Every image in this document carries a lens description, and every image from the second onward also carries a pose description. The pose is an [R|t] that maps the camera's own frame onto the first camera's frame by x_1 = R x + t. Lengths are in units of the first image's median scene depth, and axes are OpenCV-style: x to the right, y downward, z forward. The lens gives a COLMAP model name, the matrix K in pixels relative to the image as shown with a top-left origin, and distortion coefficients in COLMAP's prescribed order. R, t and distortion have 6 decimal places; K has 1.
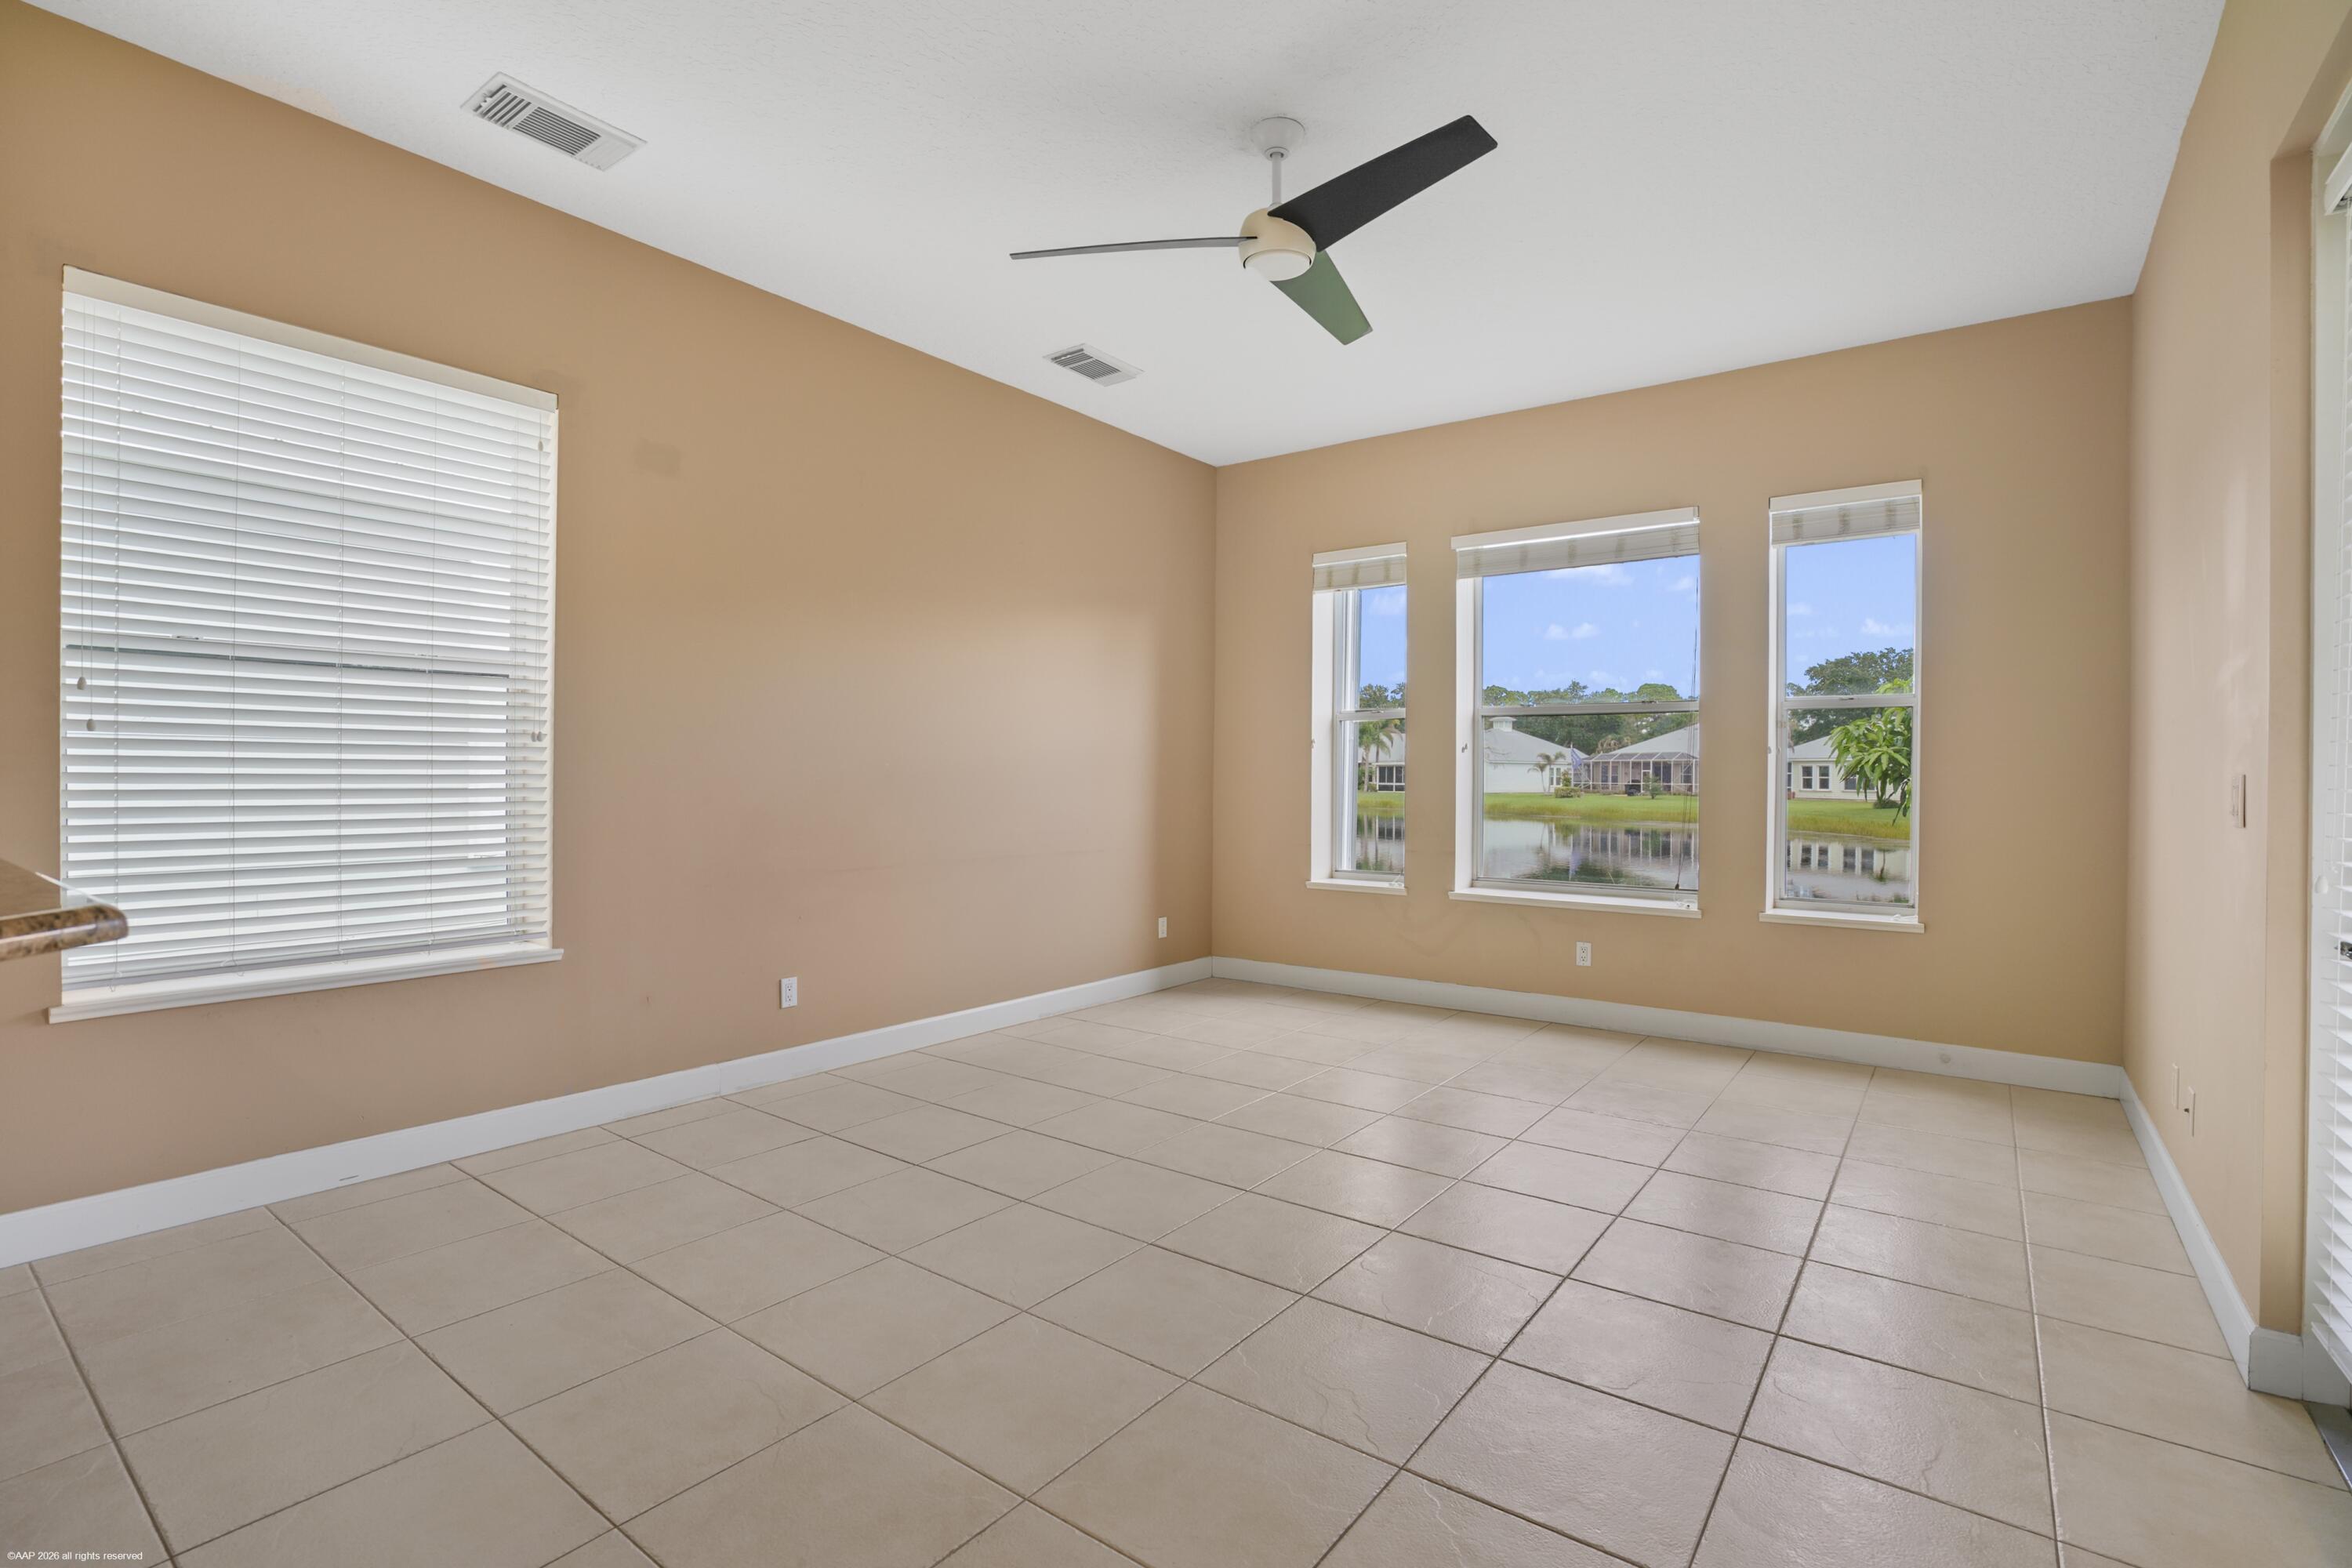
lens RADIAL K [[1082.6, 0, 1191.6], [0, 1082.6, 781.3], [0, 0, 1]] dist [-0.026793, 0.001222]
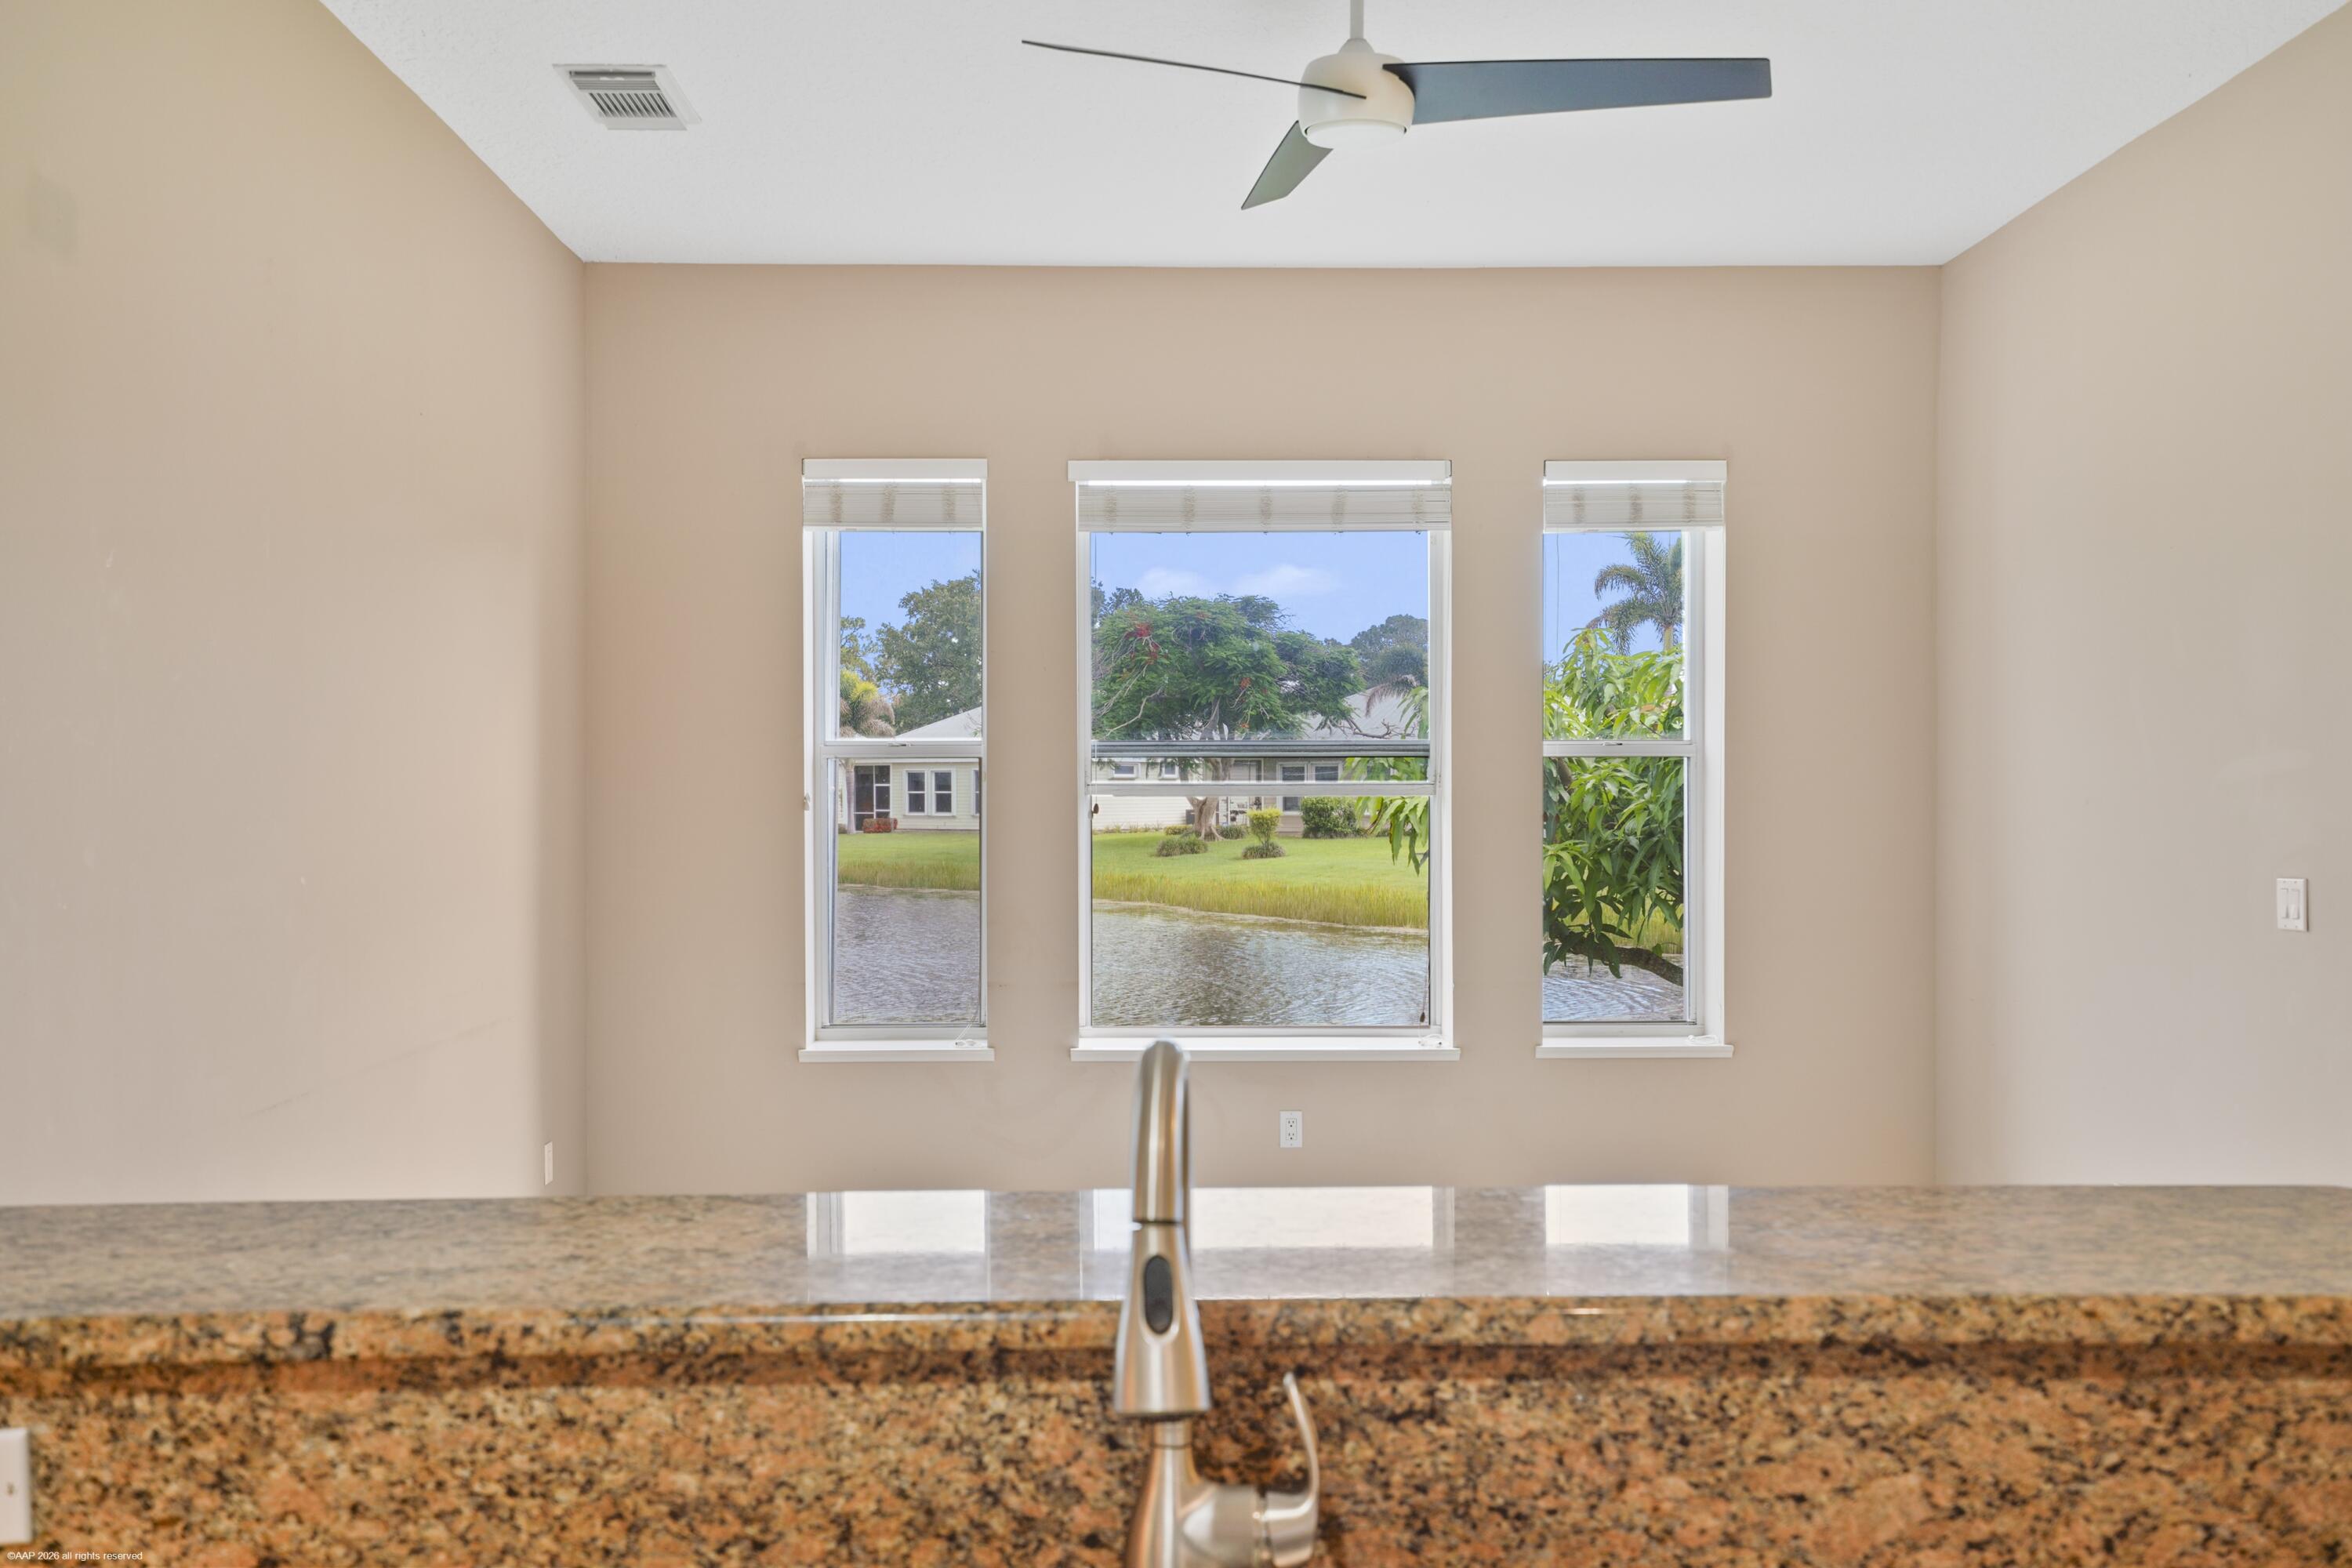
lens RADIAL K [[2258.6, 0, 1169.9], [0, 2258.6, 792.4], [0, 0, 1]] dist [0.152556, 0.000000]
pose [[0.779186, -0.016229, 0.626583, -0.741820], [0.017885, 0.999833, 0.003657, -0.065787], [-0.626538, 0.008357, 0.779346, -0.024563]]
